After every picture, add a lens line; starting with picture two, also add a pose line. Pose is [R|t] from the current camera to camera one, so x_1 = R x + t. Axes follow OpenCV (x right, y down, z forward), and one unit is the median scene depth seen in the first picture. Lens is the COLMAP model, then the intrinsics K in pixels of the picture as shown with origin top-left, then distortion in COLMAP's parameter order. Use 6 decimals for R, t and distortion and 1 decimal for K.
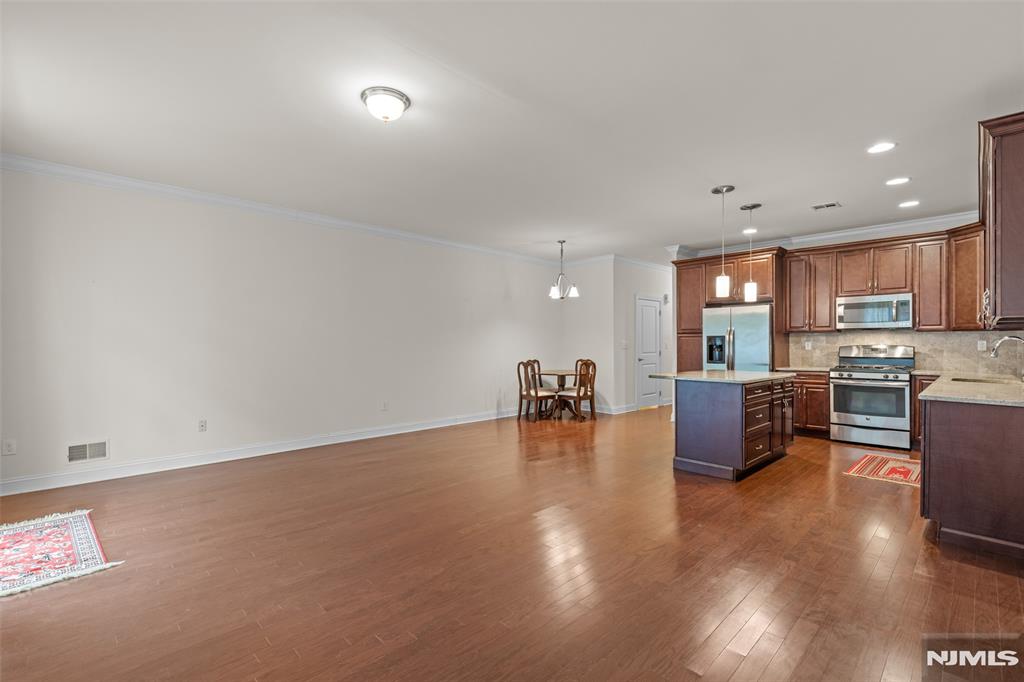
lens RADIAL K [[459.1, 0, 512.6], [0, 459.1, 342.2], [0, 0, 1]] dist [0.009141, -0.002087]
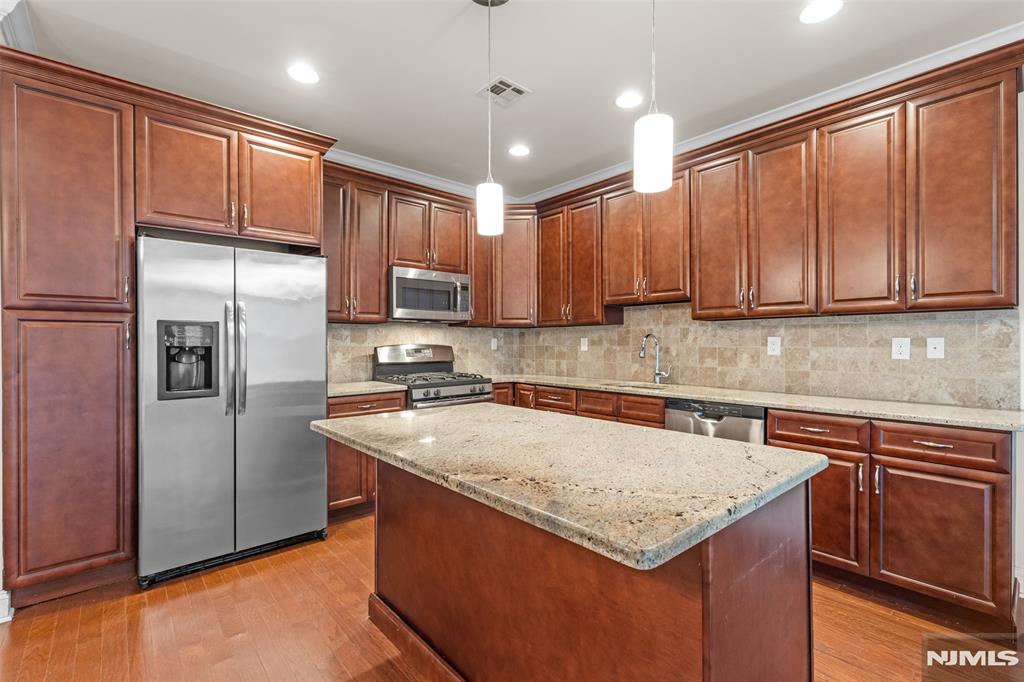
lens RADIAL K [[459.1, 0, 515.6], [0, 459.1, 343.2], [0, 0, 1]] dist [0.009141, -0.002087]
pose [[0.054590, -0.004171, 0.998500, 0.109745], [-0.002210, 0.999988, 0.004298, 0.001527], [-0.998506, -0.002441, 0.054580, 0.808752]]
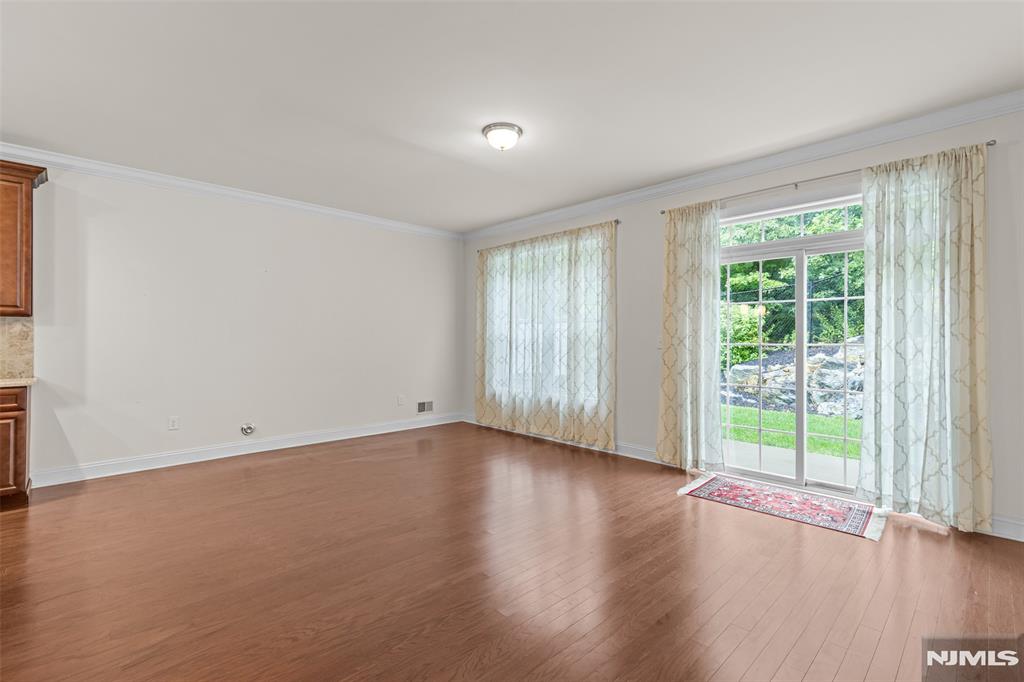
lens RADIAL K [[459.1, 0, 514.9], [0, 459.1, 335.2], [0, 0, 1]] dist [0.009141, -0.002087]
pose [[-0.999953, -0.005626, 0.007913, -0.154211], [-0.005698, 0.999942, -0.009103, 0.001179], [-0.007862, -0.009148, -0.999927, 1.046370]]
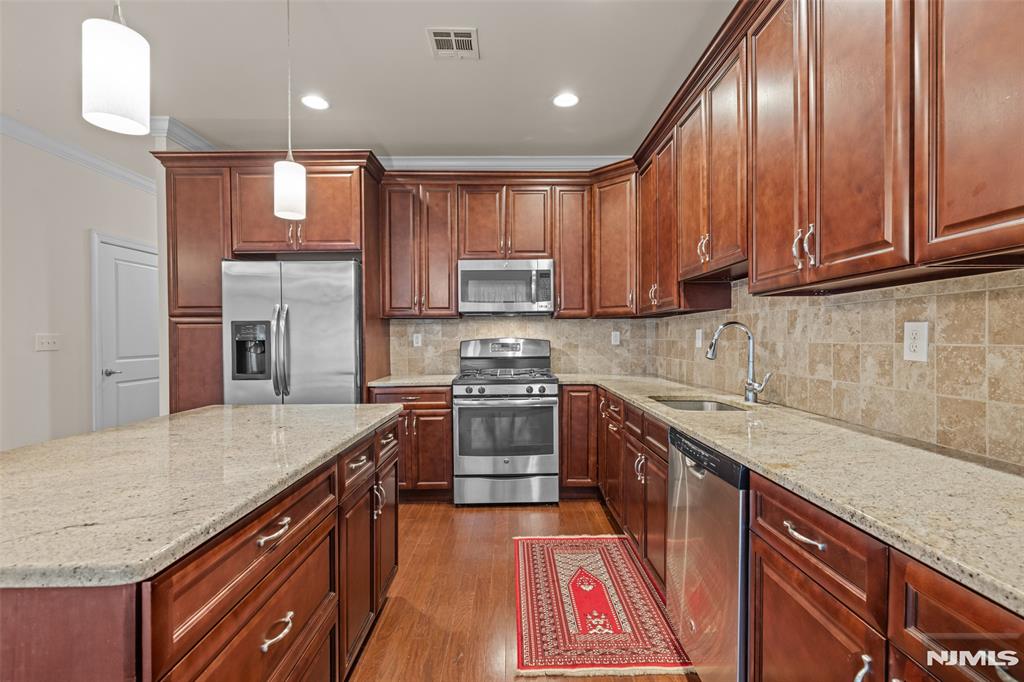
lens RADIAL K [[459.1, 0, 515.9], [0, 459.1, 339.6], [0, 0, 1]] dist [0.009141, -0.002087]
pose [[0.691433, -0.009138, 0.722383, 0.321356], [0.003857, 0.999952, 0.008957, 0.002040], [-0.722430, -0.003407, 0.691435, 0.532884]]
